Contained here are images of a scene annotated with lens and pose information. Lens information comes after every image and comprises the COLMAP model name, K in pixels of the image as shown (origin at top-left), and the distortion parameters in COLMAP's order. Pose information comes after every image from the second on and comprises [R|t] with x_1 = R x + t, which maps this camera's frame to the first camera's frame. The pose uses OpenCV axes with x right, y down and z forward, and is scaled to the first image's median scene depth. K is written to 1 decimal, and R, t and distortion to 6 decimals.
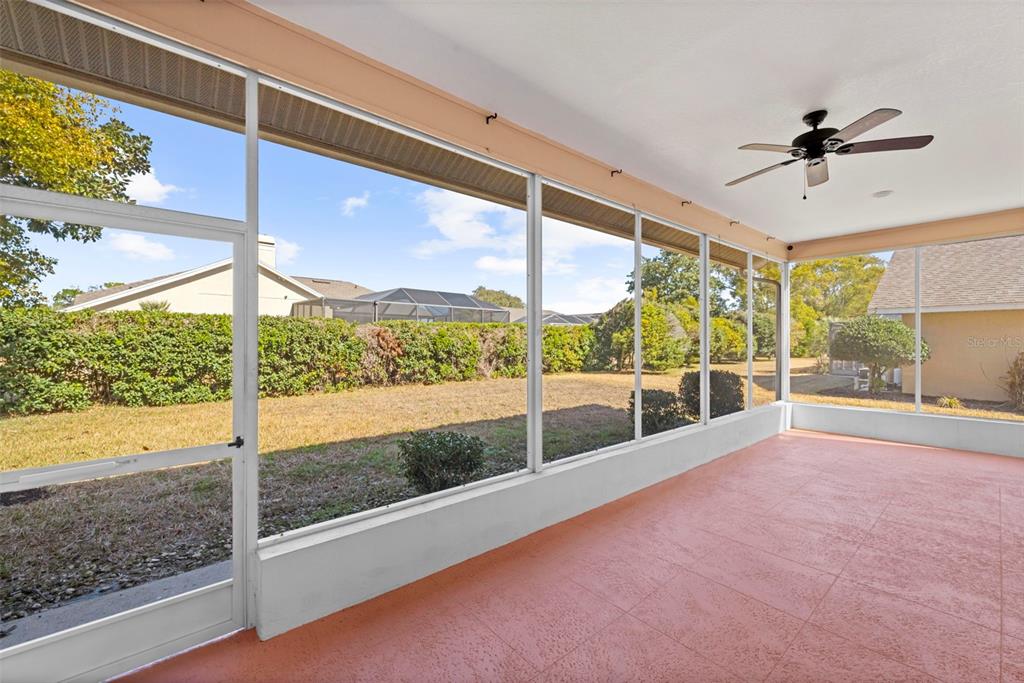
lens RADIAL K [[416.0, 0, 508.6], [0, 416.0, 337.8], [0, 0, 1]] dist [0.000461, -0.000483]
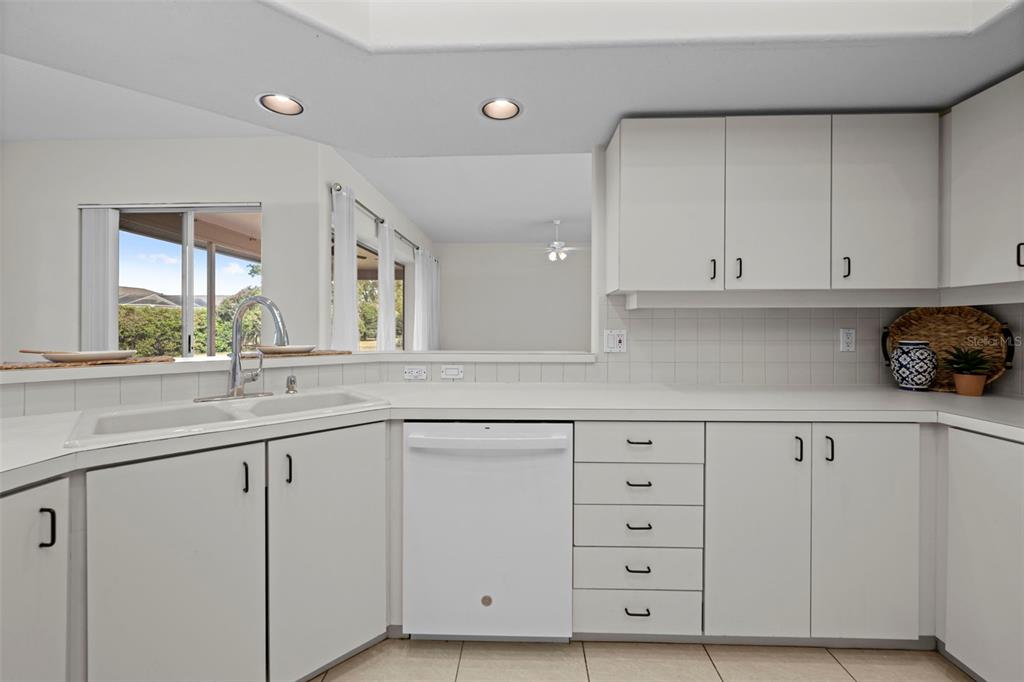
lens RADIAL K [[416.0, 0, 516.3], [0, 416.0, 332.3], [0, 0, 1]] dist [0.000461, -0.000483]
pose [[0.658385, -0.009553, 0.752621, -0.479705], [-0.006887, 0.999801, 0.018715, 0.023171], [-0.752650, -0.017505, 0.658188, -1.484968]]
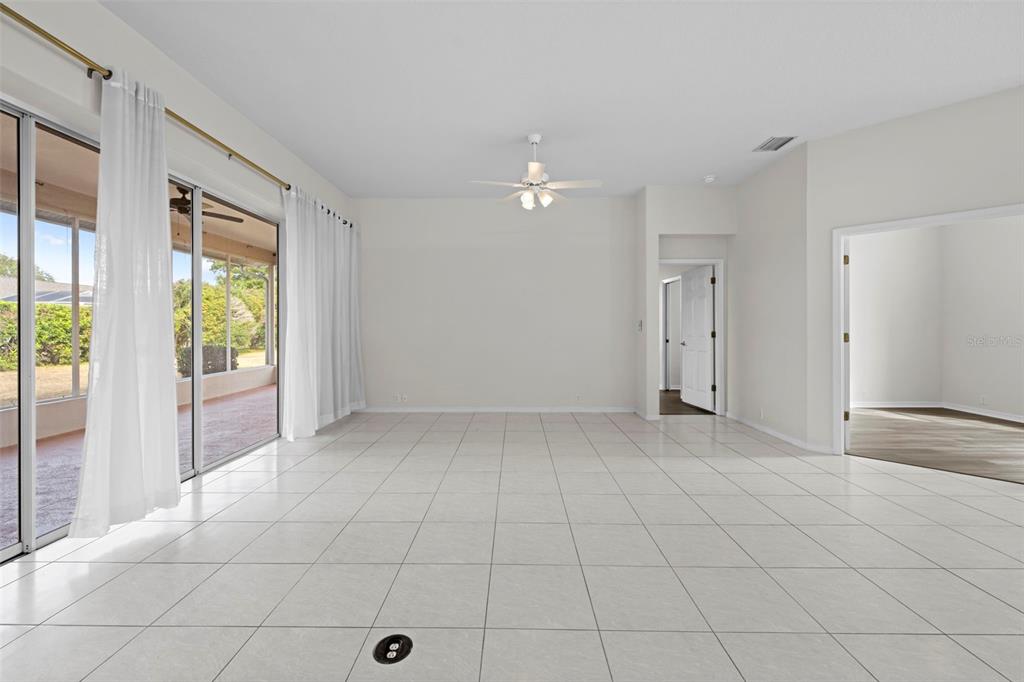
lens RADIAL K [[417.8, 0, 510.1], [0, 417.8, 333.3], [0, 0, 1]] dist [-0.000784, -0.001923]
pose [[0.648744, -0.013350, 0.760889, 0.235960], [-0.004288, 0.999766, 0.021198, 0.026276], [-0.760994, -0.017015, 0.648535, -1.002809]]
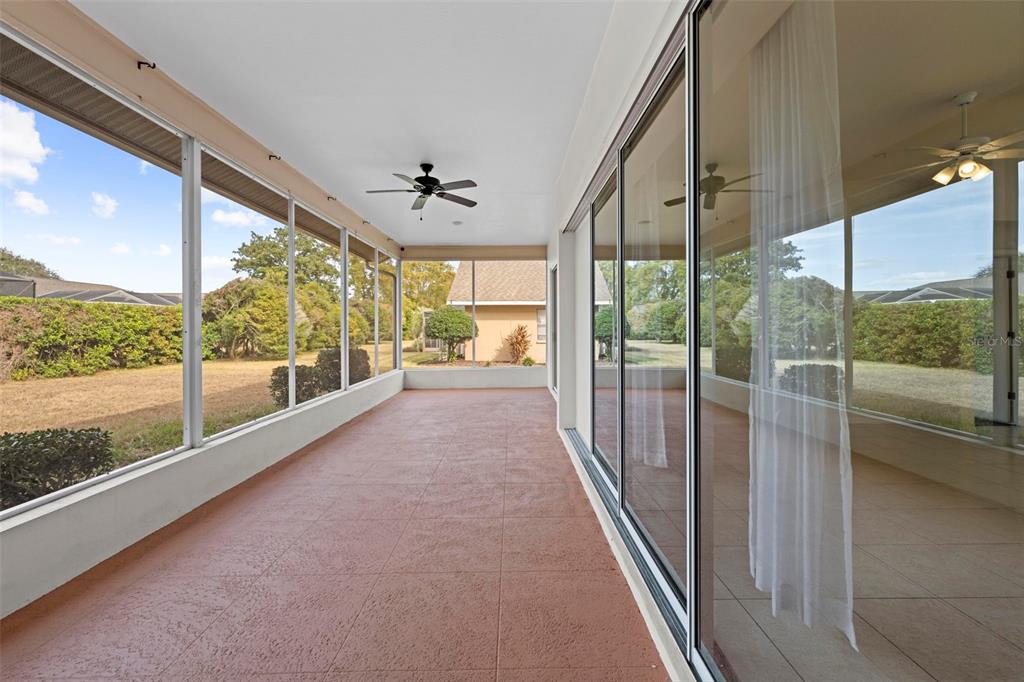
lens RADIAL K [[416.0, 0, 516.9], [0, 416.0, 335.0], [0, 0, 1]] dist [0.000461, -0.000483]
pose [[0.632751, -0.015622, 0.774198, -0.190908], [-0.003485, 0.999729, 0.023021, 0.032649], [-0.774348, -0.017264, 0.632525, -0.174999]]
